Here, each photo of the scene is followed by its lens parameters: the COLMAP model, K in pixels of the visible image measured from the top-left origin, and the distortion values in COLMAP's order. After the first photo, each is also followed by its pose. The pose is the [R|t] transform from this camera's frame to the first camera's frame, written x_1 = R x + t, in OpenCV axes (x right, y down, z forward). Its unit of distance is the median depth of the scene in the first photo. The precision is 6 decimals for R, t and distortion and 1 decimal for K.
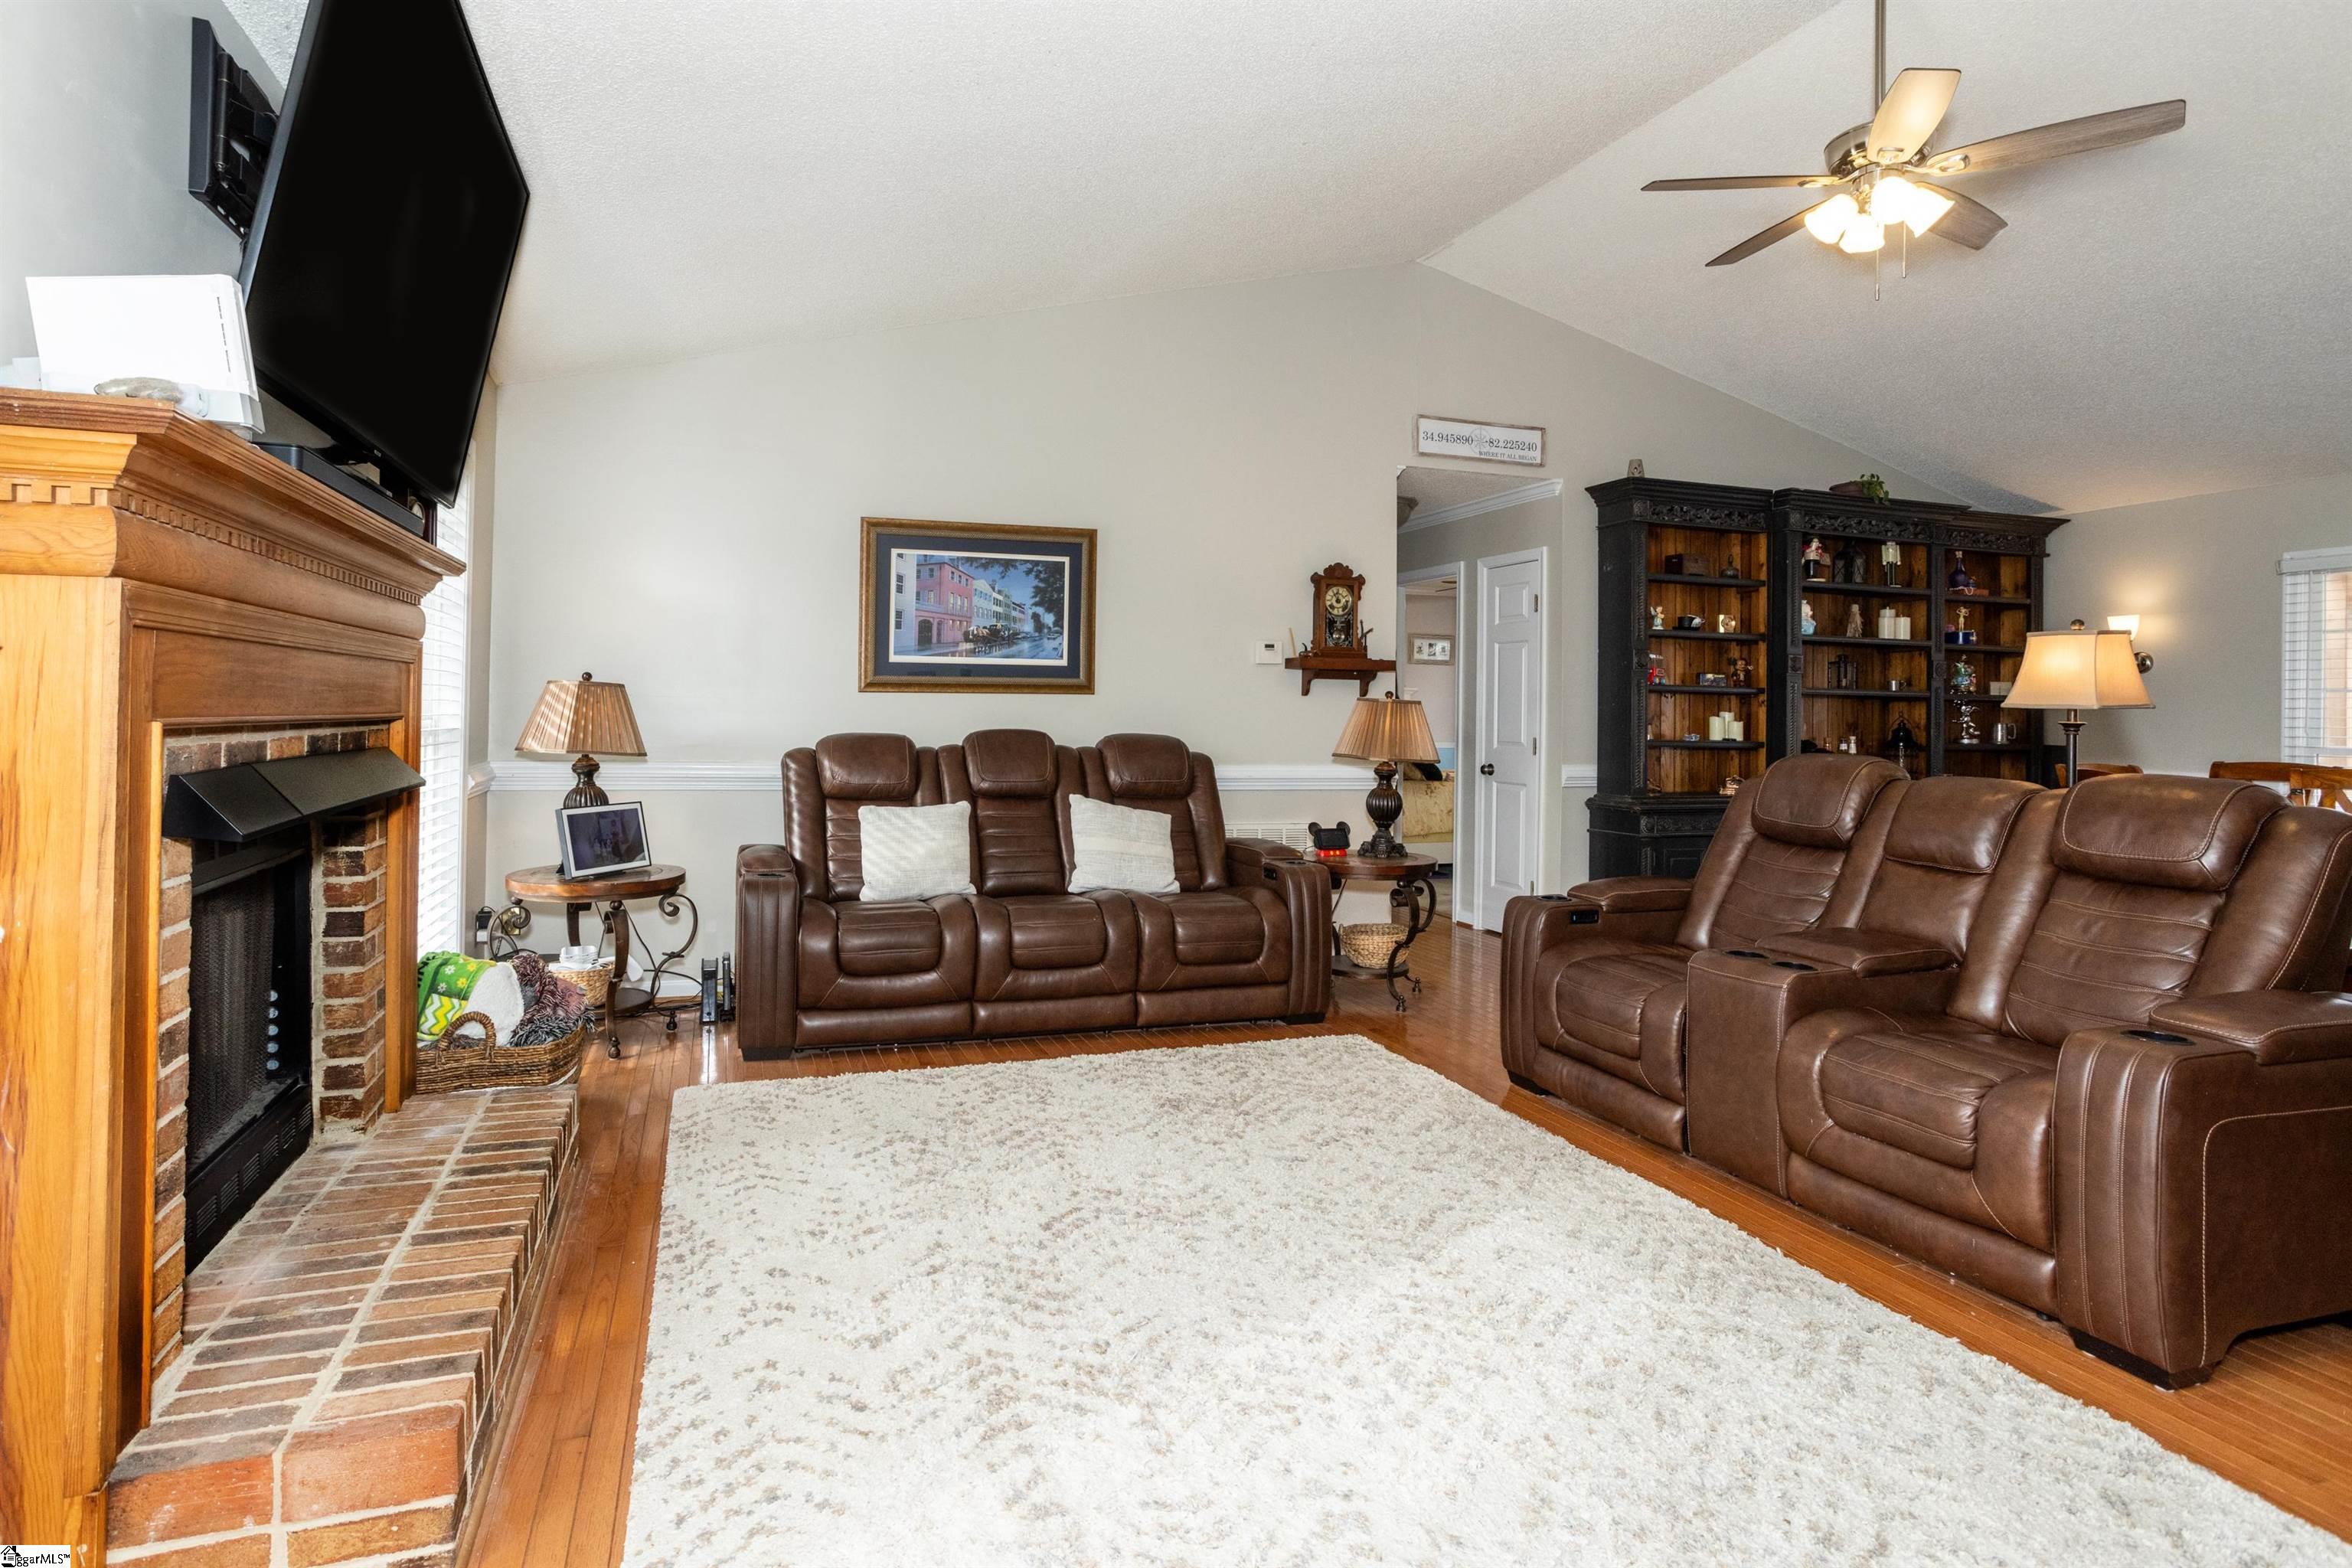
lens RADIAL K [[1184.9, 0, 1166.1], [0, 1184.9, 736.5], [0, 0, 1]] dist [-0.050009, 0.036925]
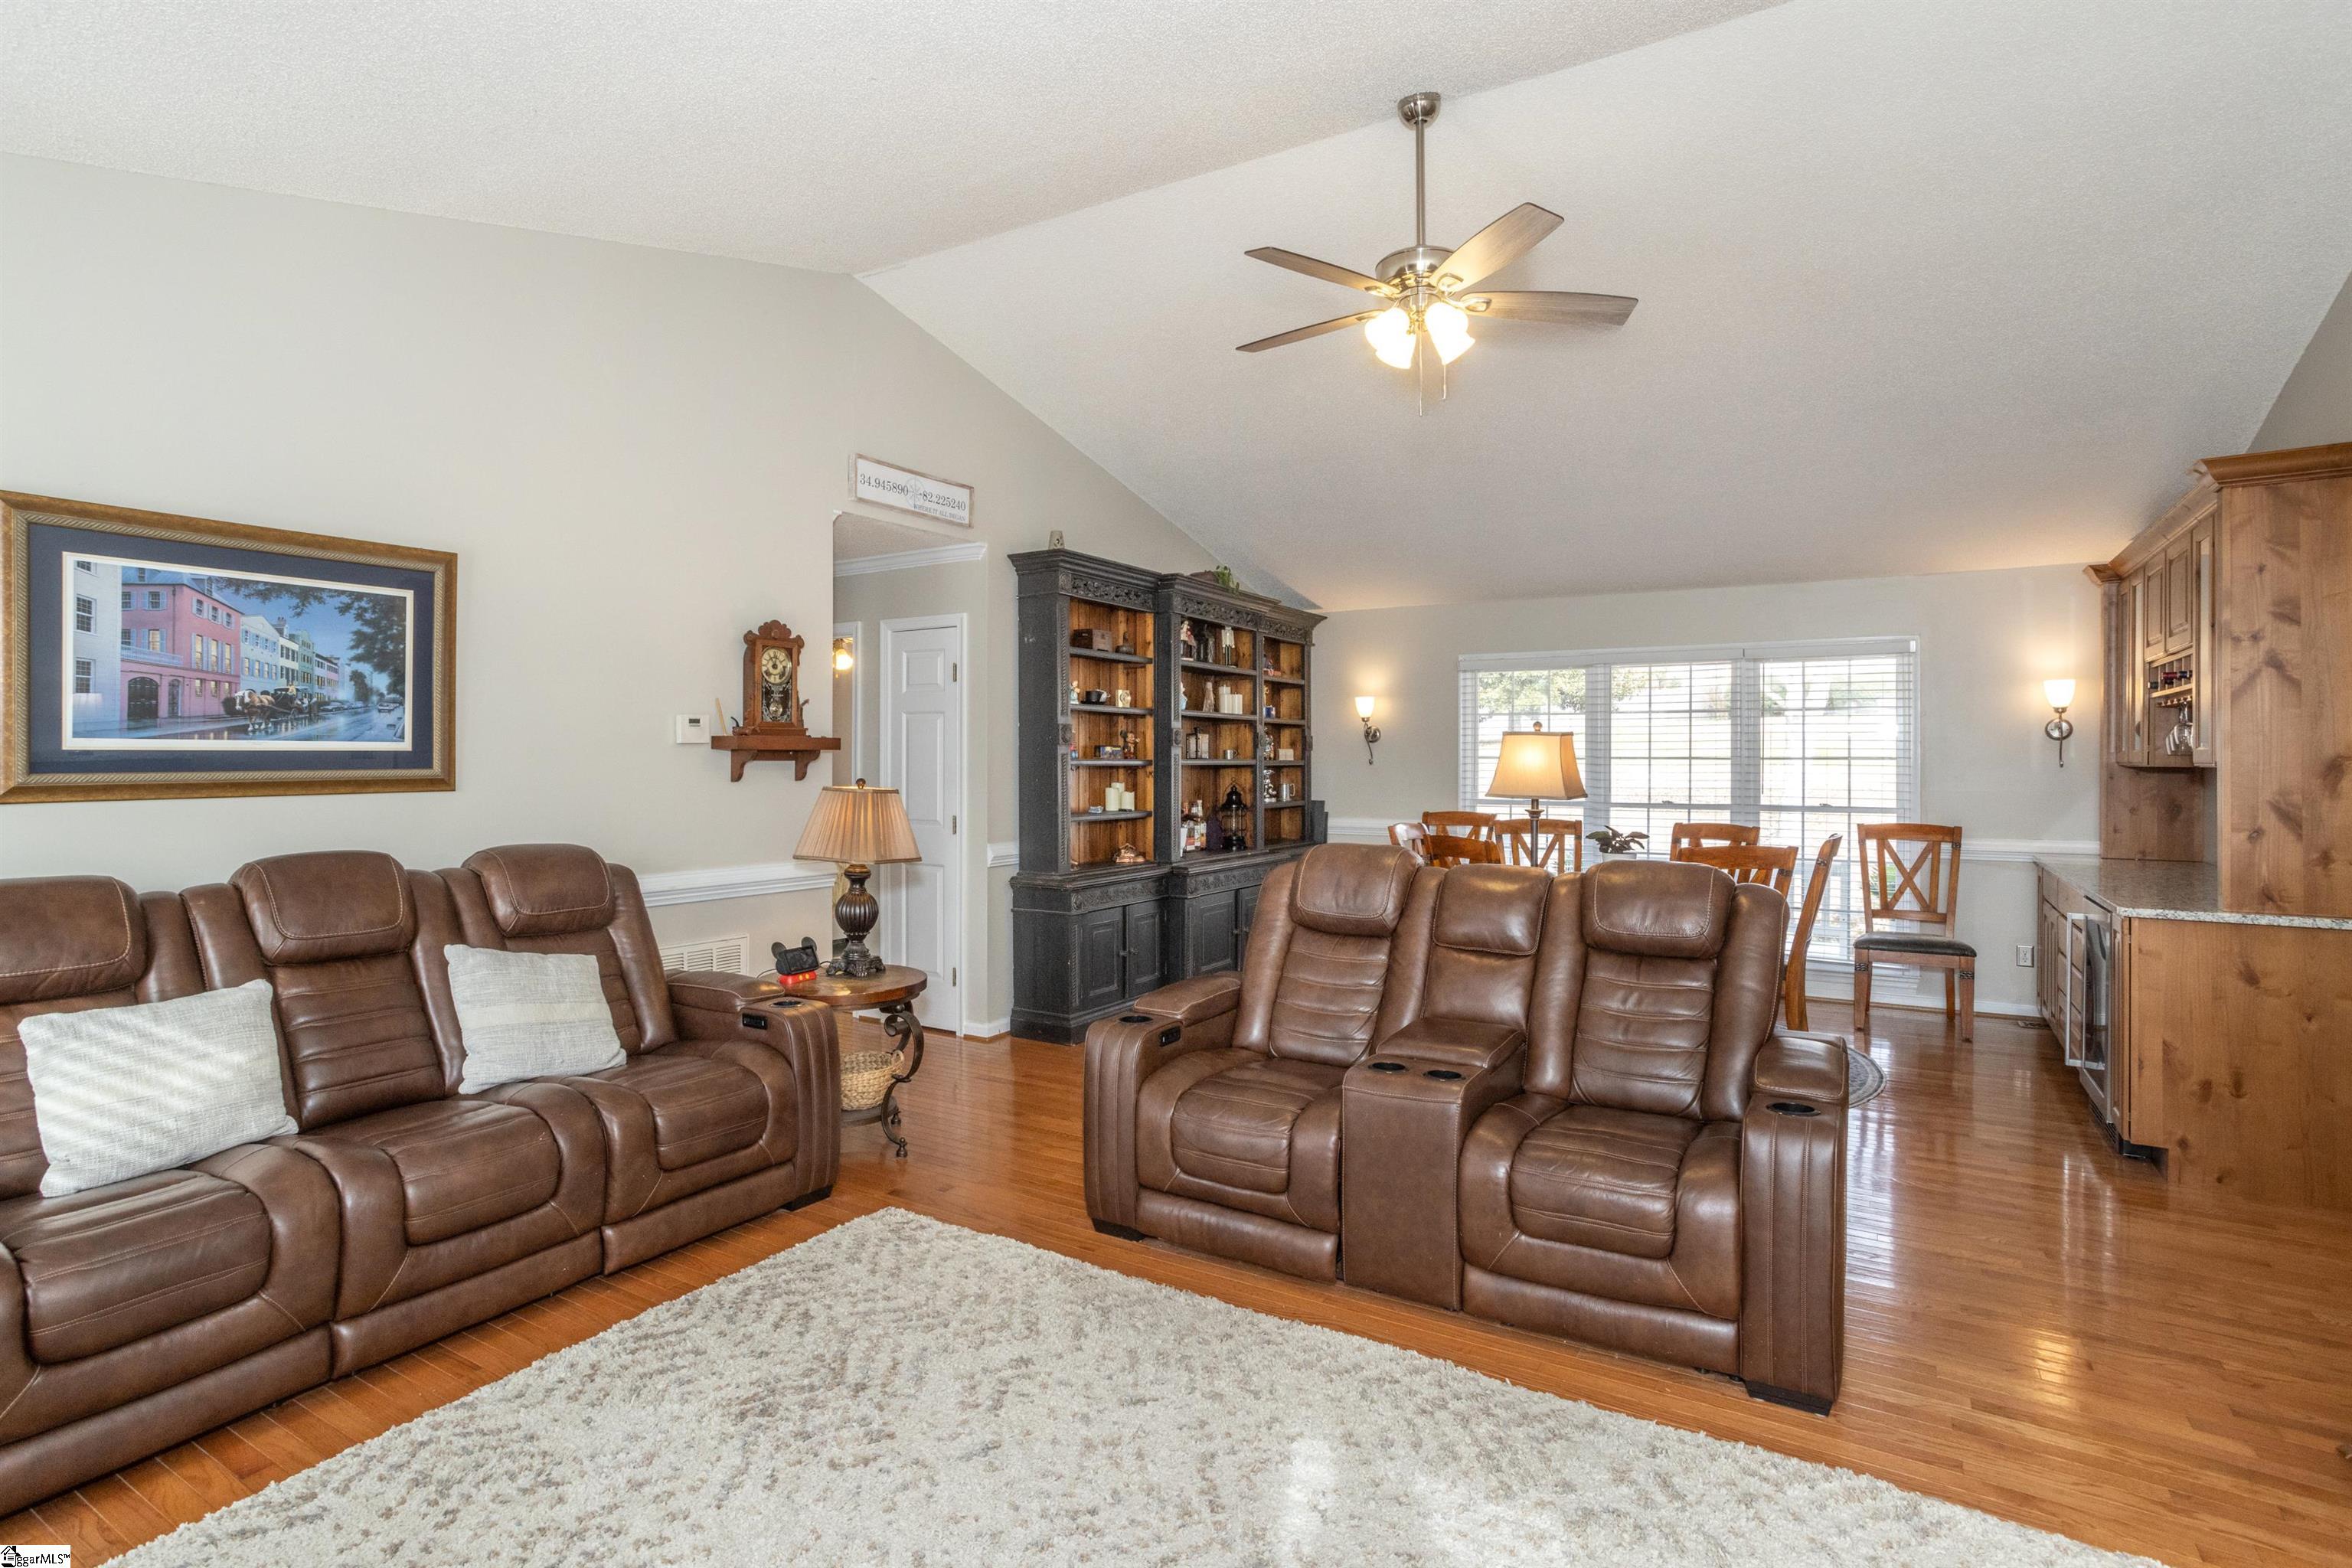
lens RADIAL K [[1137.2, 0, 1176.0], [0, 1137.2, 784.0], [0, 0, 1]] dist [-0.063409, 0.042885]
pose [[0.786055, -0.023326, 0.617717, -0.136322], [0.020517, 0.999722, 0.011644, -0.039692], [-0.617816, 0.003521, 0.786315, 0.230822]]
